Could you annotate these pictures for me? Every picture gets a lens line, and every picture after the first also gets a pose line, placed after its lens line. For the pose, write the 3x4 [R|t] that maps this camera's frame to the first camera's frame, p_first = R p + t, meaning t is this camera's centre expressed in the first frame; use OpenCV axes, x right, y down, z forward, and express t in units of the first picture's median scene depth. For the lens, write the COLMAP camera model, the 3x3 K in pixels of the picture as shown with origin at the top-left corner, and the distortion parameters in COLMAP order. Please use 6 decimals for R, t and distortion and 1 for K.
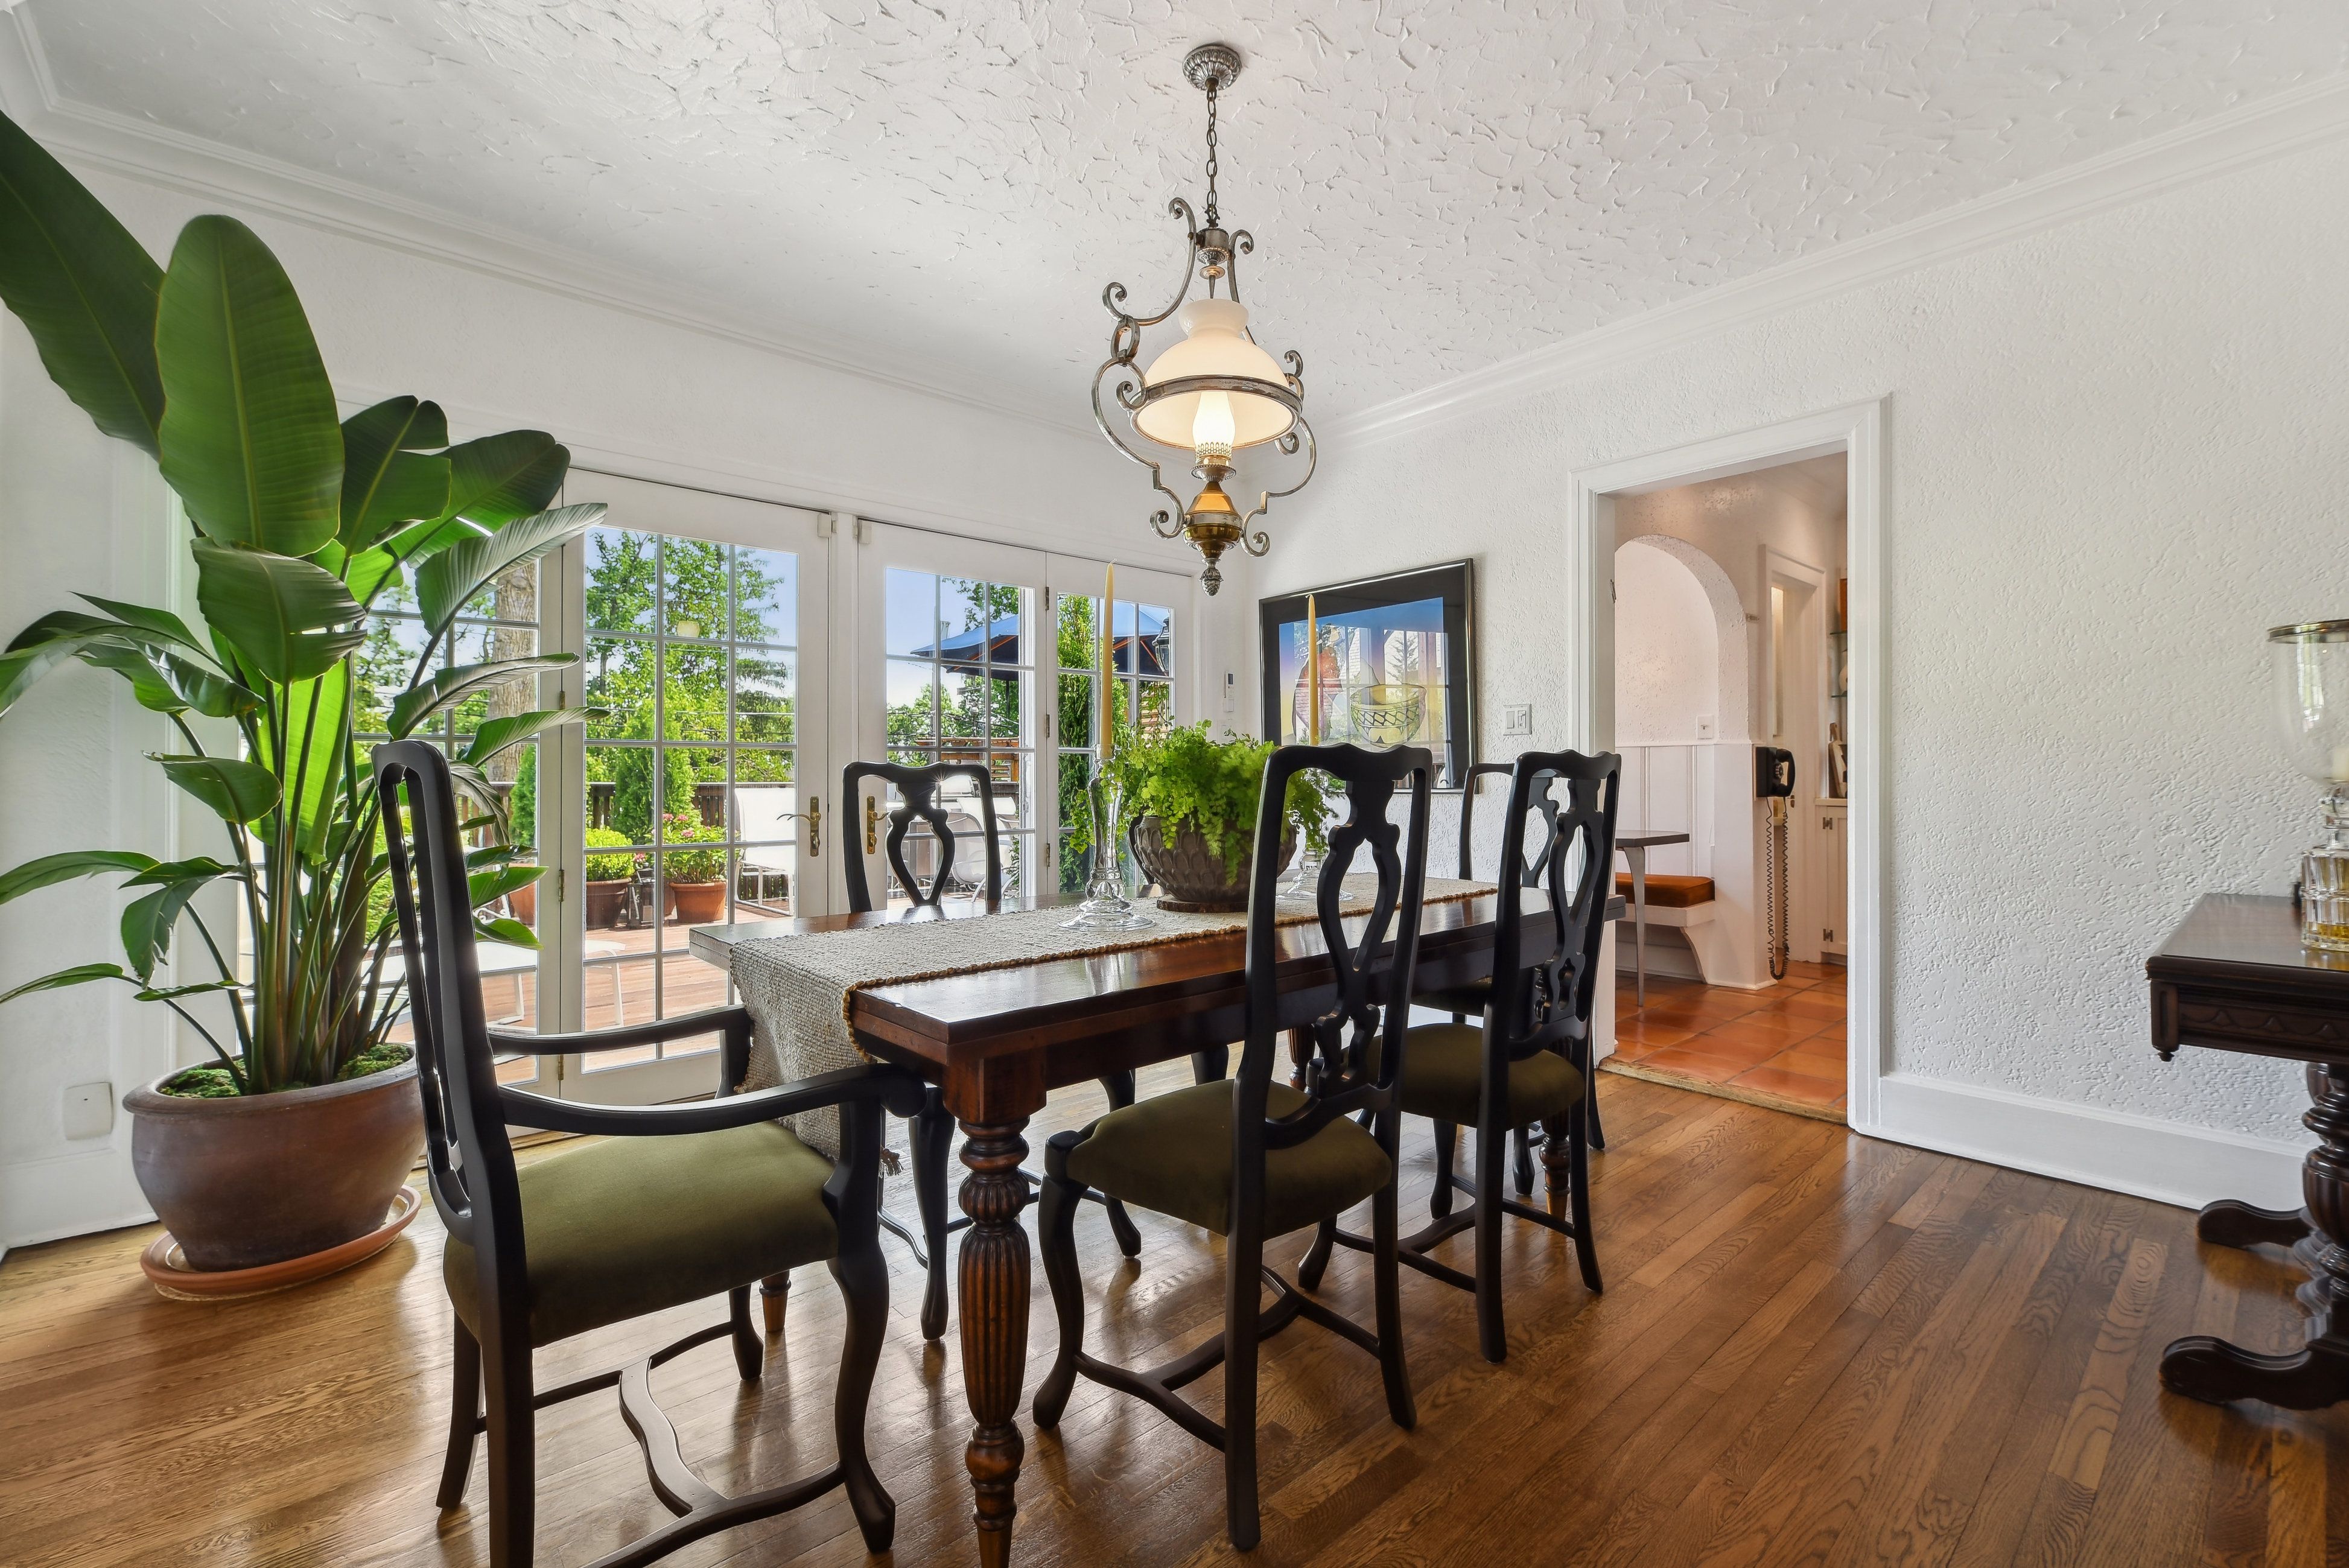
lens RADIAL K [[994.3, 0, 1164.1], [0, 994.3, 780.9], [0, 0, 1]] dist [0.000143, -0.000009]
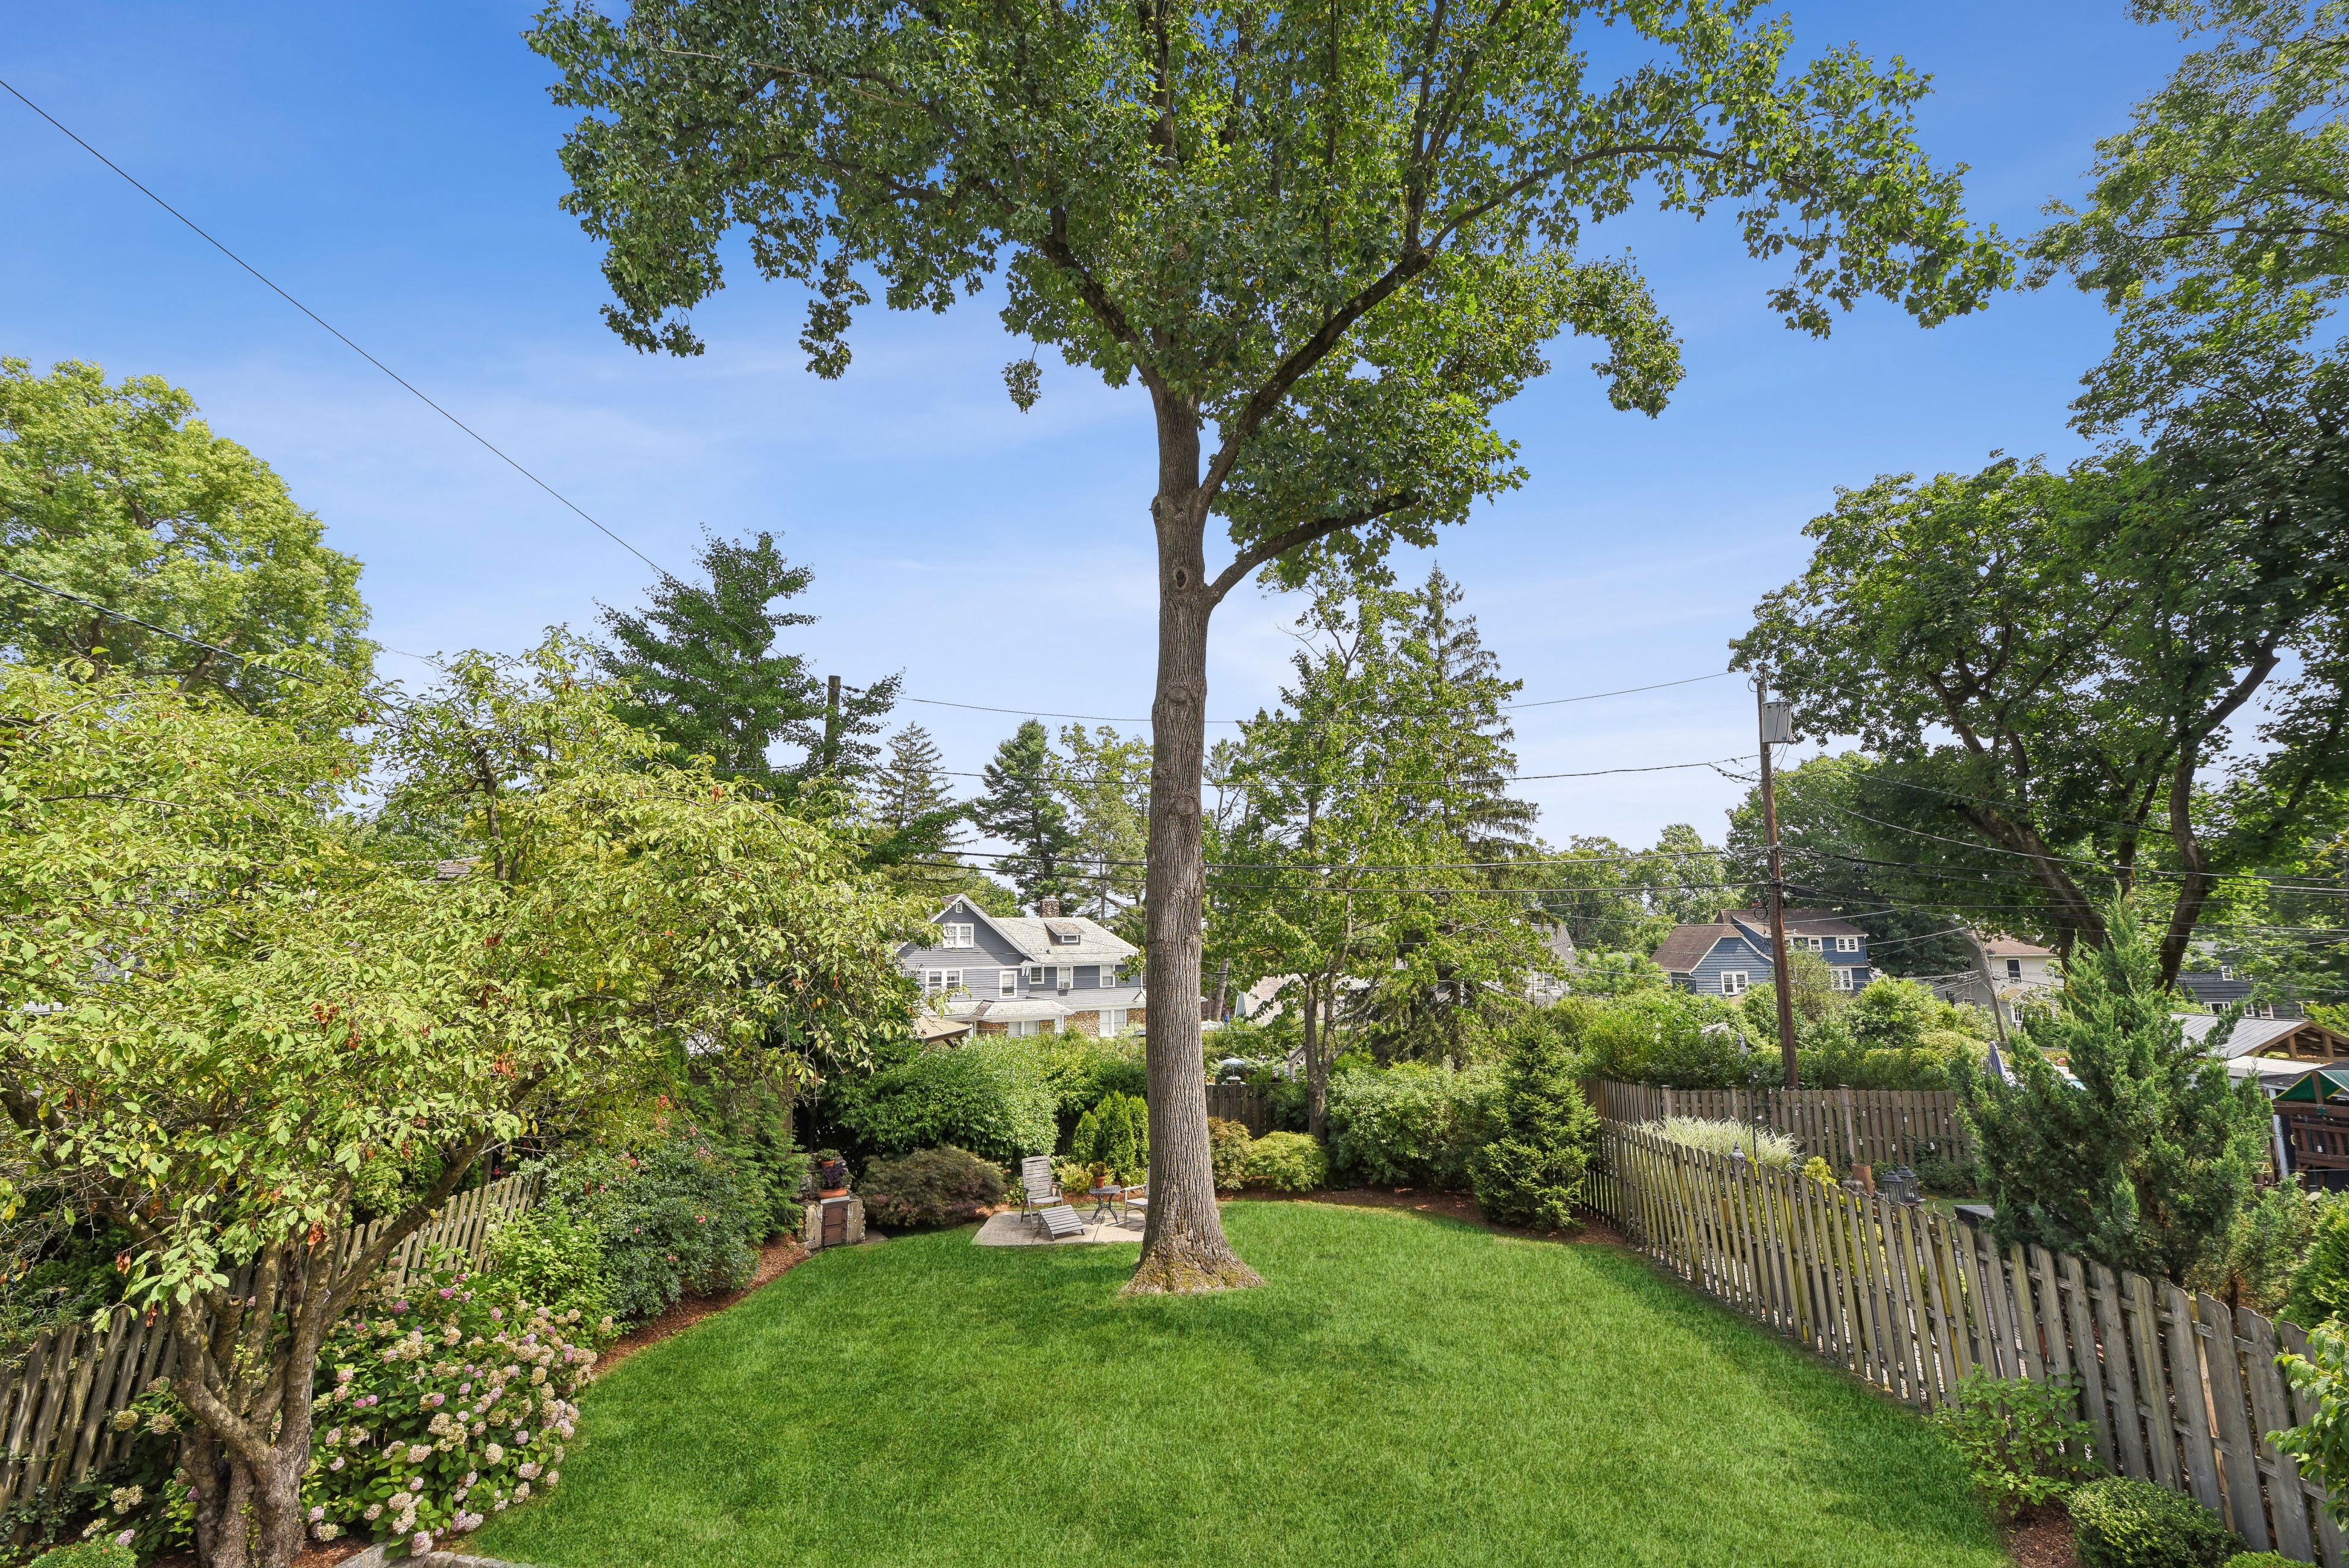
lens RADIAL K [[976.5, 0, 1177.9], [0, 976.5, 792.2], [0, 0, 1]] dist [-0.000550, -0.000203]
pose [[0.769391, -0.099769, -0.630939, -0.140605], [0.009398, 0.989388, -0.144990, -0.019110], [0.638709, 0.105624, 0.762164, 0.315633]]
